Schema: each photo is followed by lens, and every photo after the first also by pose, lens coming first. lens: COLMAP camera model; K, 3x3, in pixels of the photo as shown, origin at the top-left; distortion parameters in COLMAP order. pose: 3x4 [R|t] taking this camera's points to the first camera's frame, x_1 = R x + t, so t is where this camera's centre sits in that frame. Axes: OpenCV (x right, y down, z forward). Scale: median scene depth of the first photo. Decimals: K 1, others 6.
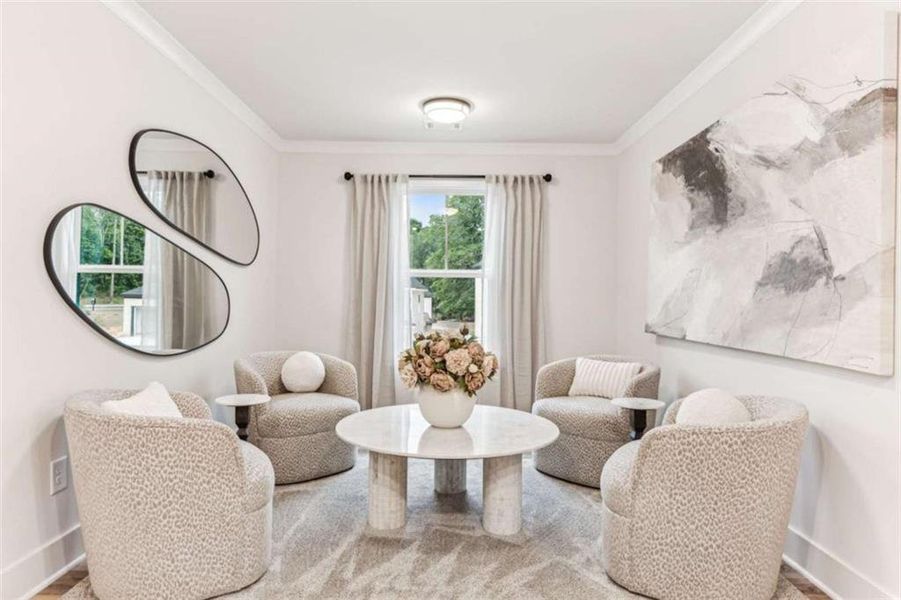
lens RADIAL K [[533.9, 0, 450.5], [0, 533.9, 300.0], [0, 0, 1]] dist [-0.004302, -0.001360]
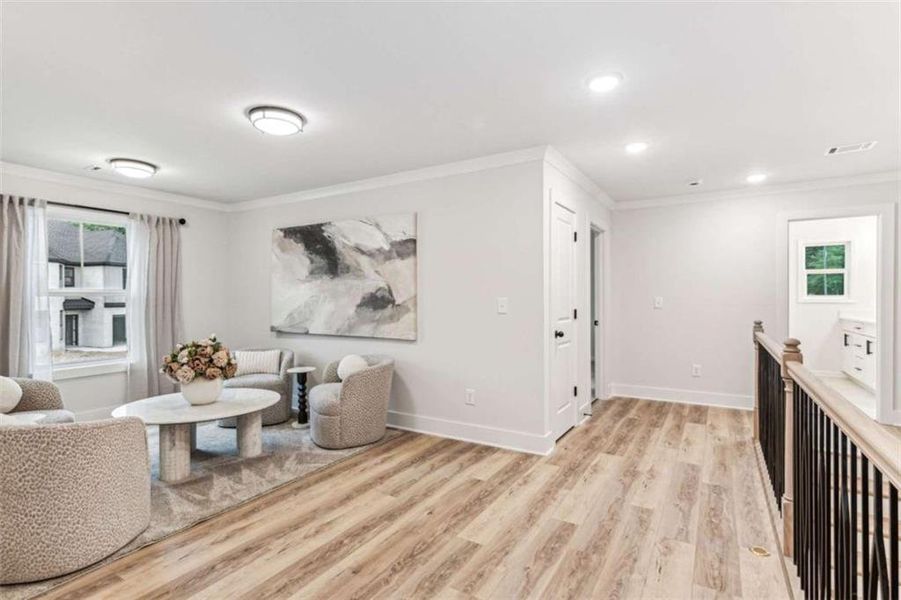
lens RADIAL K [[436.4, 0, 451.5], [0, 436.4, 295.6], [0, 0, 1]] dist [0.000924, 0.000157]
pose [[0.517632, -0.006928, 0.855575, -0.737365], [0.011448, 0.999934, 0.001170, -0.066376], [-0.855527, 0.009189, 0.517677, -0.258698]]
